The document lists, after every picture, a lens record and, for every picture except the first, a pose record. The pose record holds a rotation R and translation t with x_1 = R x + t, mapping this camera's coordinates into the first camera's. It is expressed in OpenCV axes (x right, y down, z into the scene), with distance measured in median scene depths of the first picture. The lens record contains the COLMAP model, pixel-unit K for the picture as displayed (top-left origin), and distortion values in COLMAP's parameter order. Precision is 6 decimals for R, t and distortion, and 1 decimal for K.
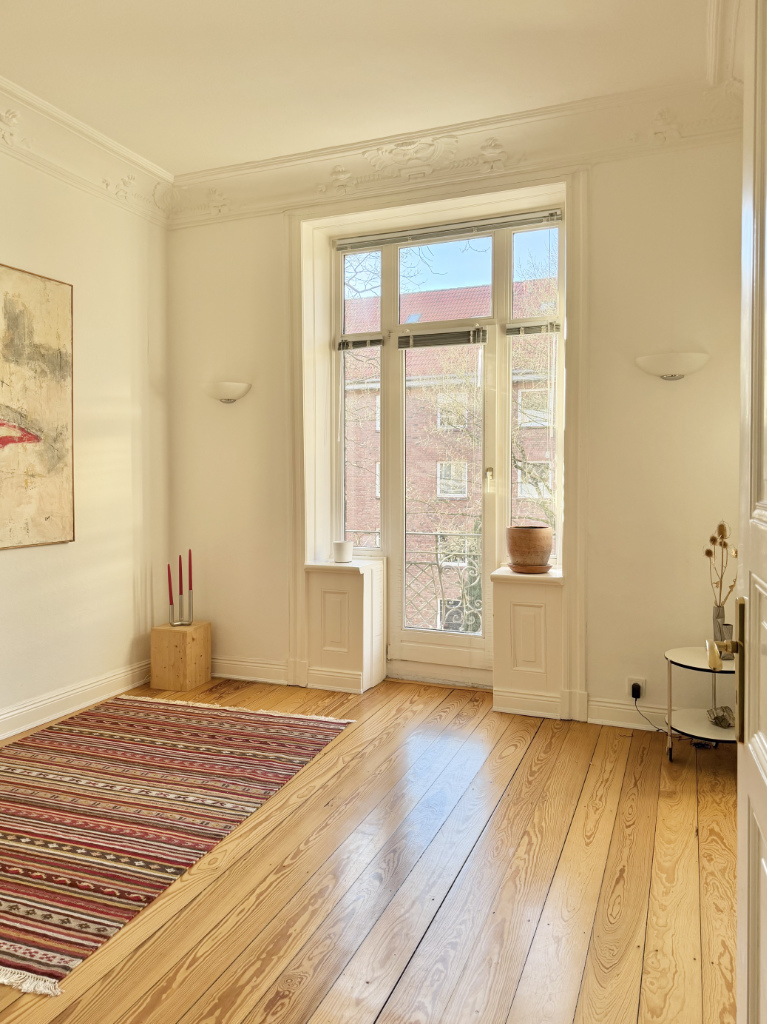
lens RADIAL K [[725.2, 0, 389.0], [0, 725.2, 484.7], [0, 0, 1]] dist [0.071676, -0.097992]
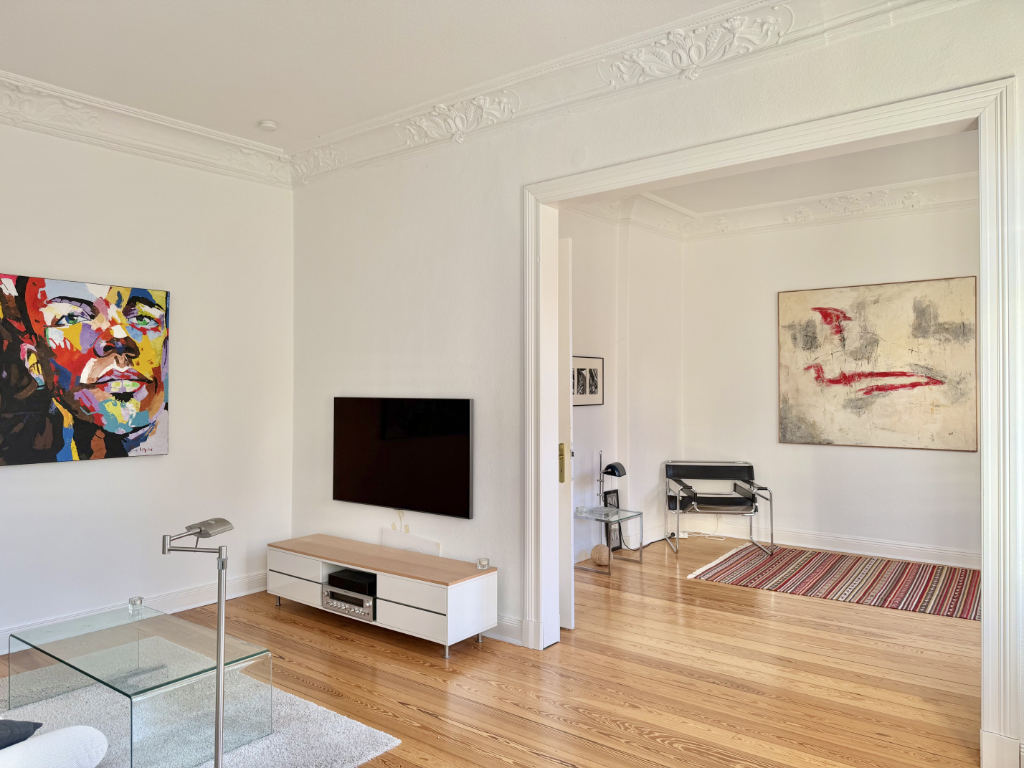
lens RADIAL K [[725.2, 0, 509.4], [0, 725.2, 389.5], [0, 0, 1]] dist [0.071676, -0.097992]
pose [[-0.275162, -0.000080, -0.961398, 1.285617], [-0.011812, 0.999925, 0.003298, -0.041562], [0.961325, 0.012263, -0.275143, 0.537279]]
